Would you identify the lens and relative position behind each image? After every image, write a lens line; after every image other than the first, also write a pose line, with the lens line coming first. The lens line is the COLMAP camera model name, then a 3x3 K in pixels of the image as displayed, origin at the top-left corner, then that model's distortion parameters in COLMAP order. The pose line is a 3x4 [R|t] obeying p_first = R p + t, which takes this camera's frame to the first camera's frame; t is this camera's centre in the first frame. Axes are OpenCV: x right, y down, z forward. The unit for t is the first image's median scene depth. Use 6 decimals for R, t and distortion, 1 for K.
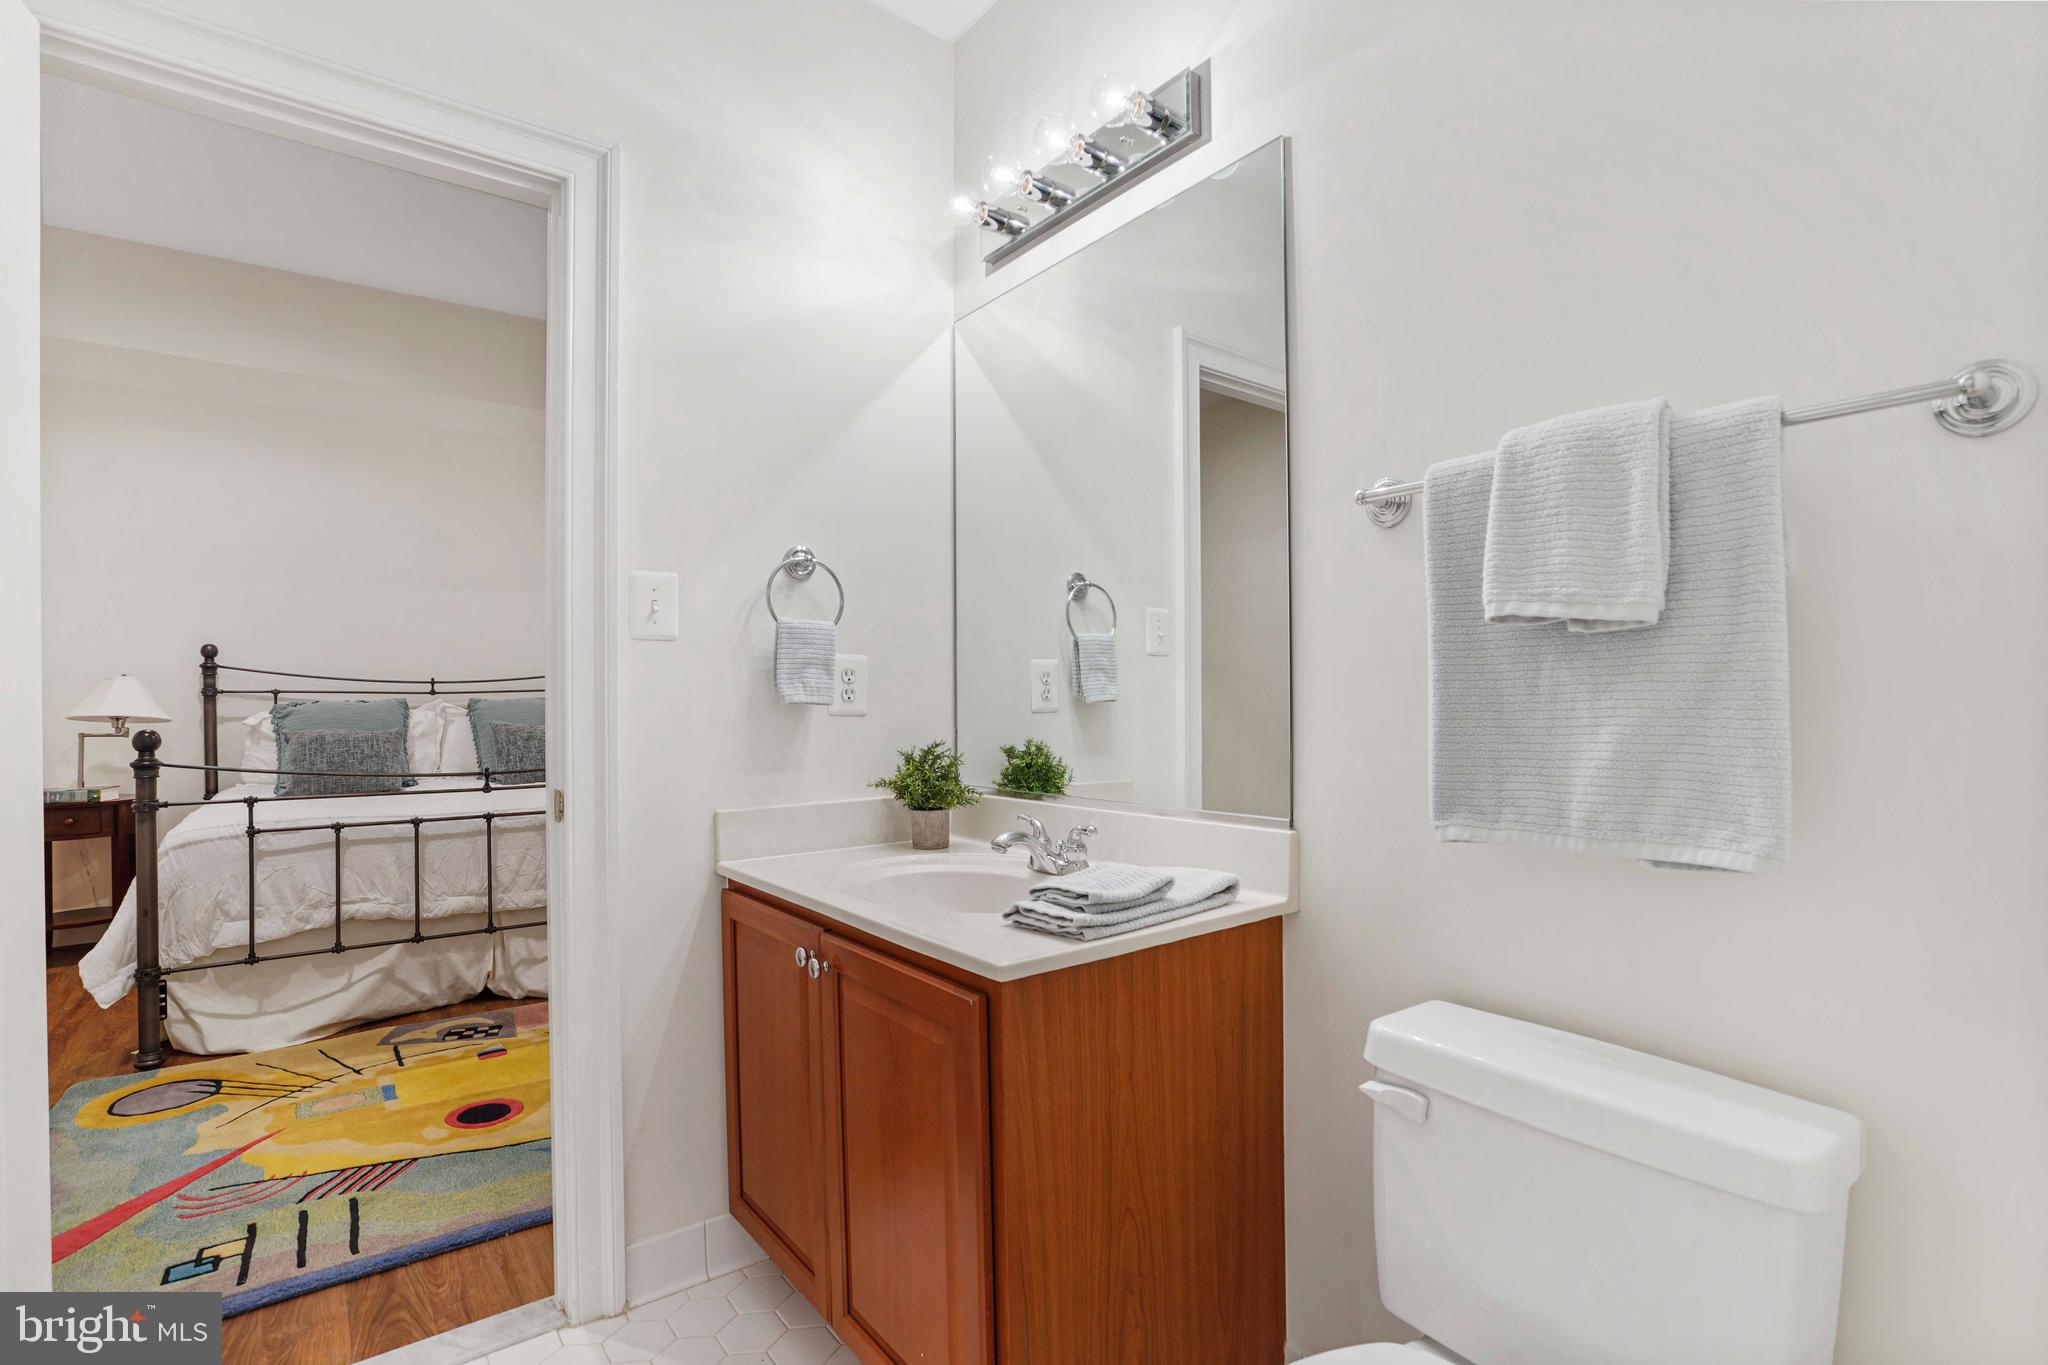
lens RADIAL K [[948.3, 0, 1025.2], [0, 948.3, 688.9], [0, 0, 1]] dist [-0.031574, 0.000218]
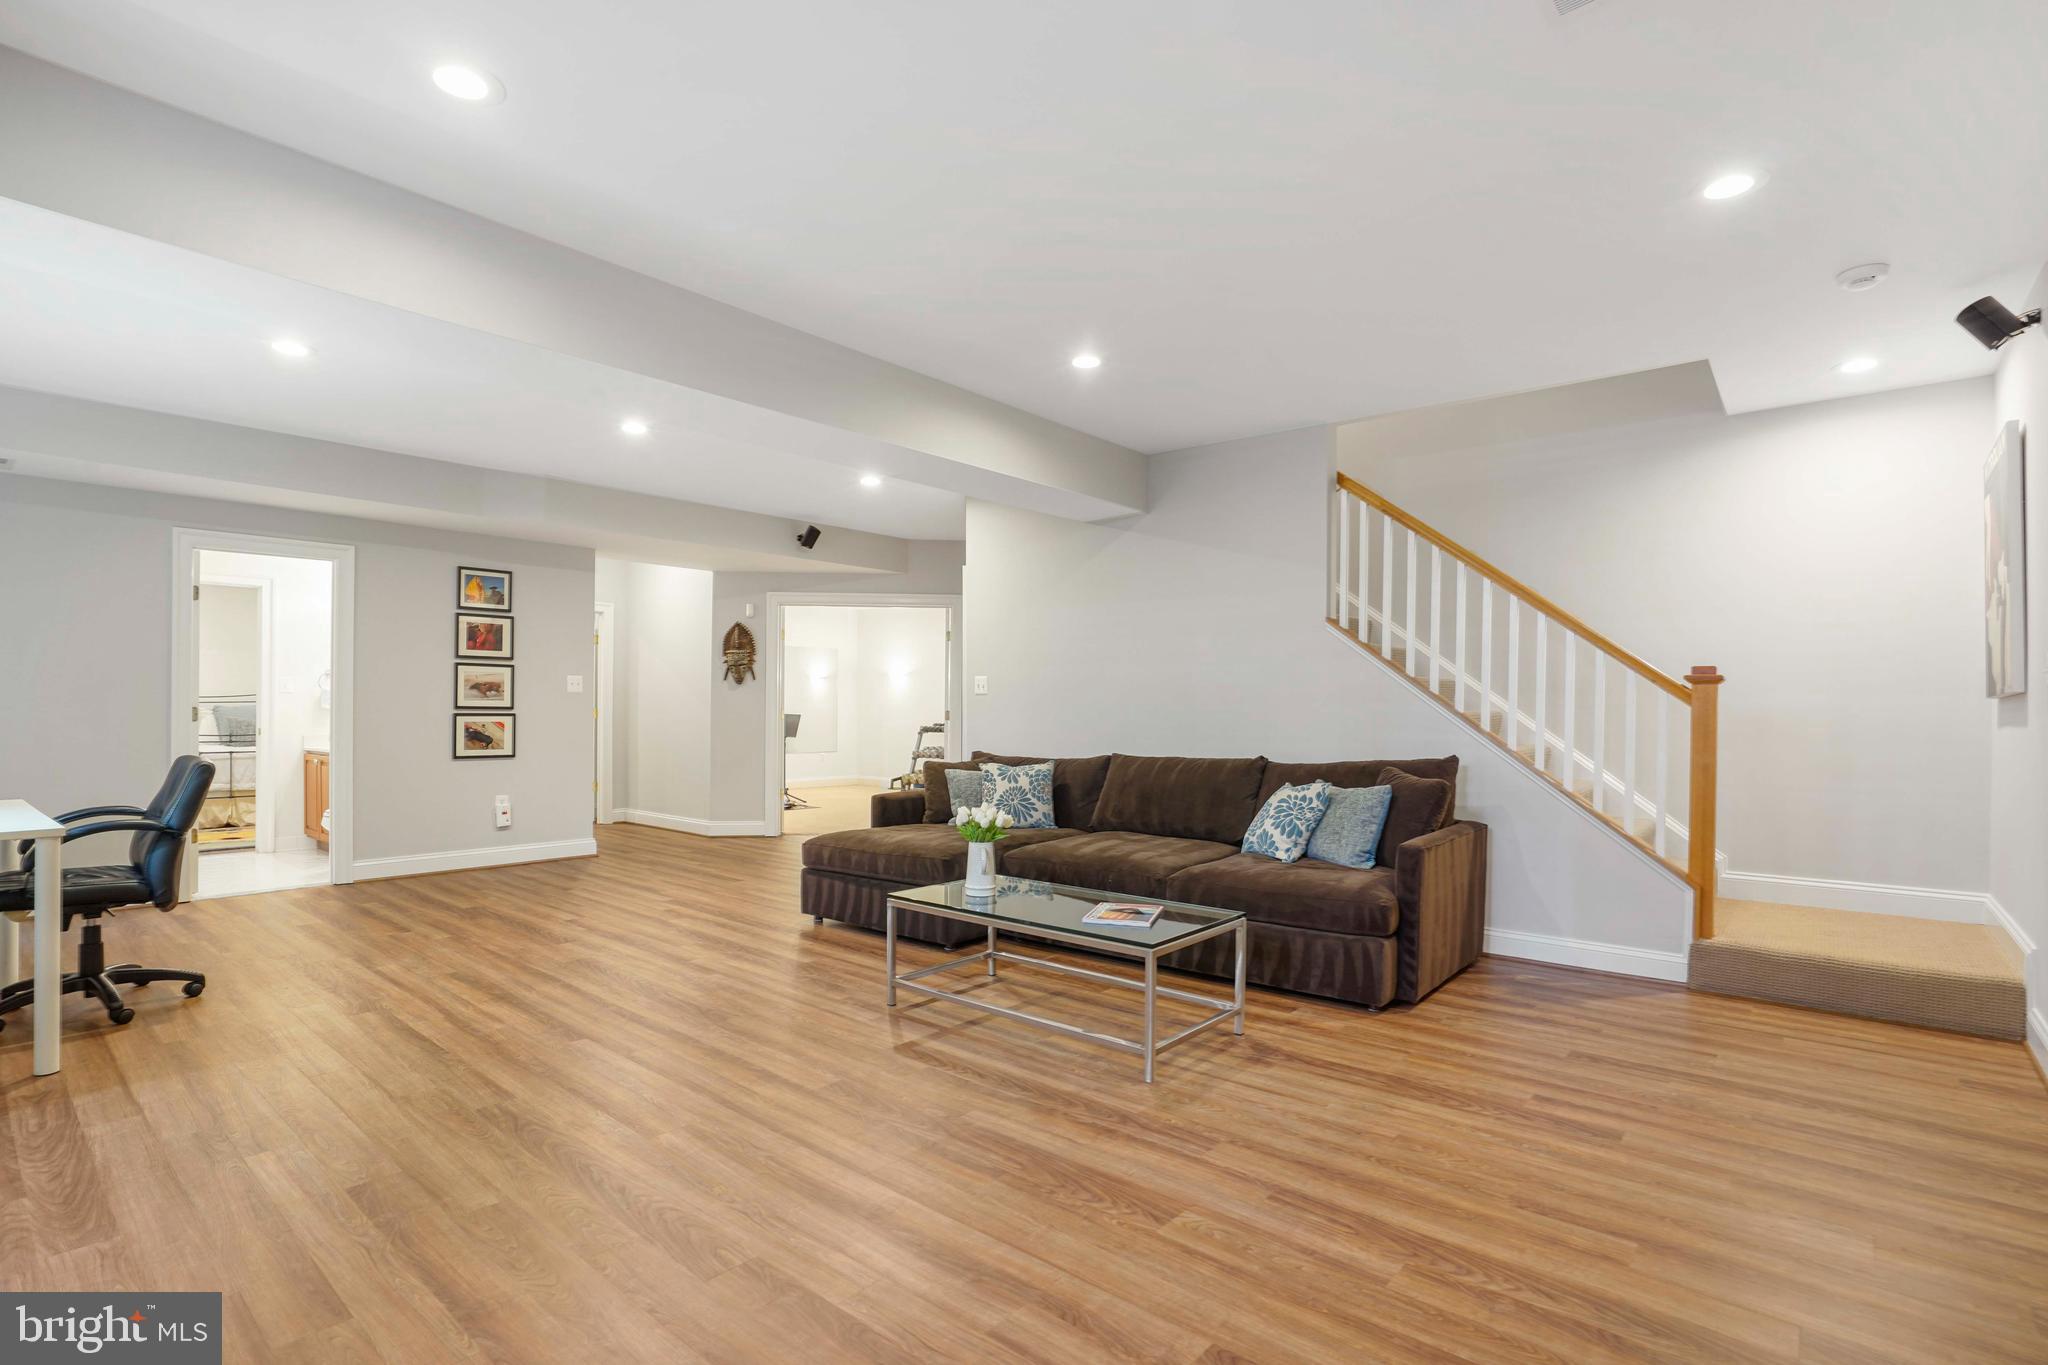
lens RADIAL K [[948.3, 0, 1024.2], [0, 948.3, 716.3], [0, 0, 1]] dist [-0.031574, 0.000218]
pose [[0.976175, 0.016252, 0.216376, 0.963331], [-0.018457, 0.999796, 0.008169, -0.022407], [-0.216199, -0.011968, 0.976276, -1.877531]]
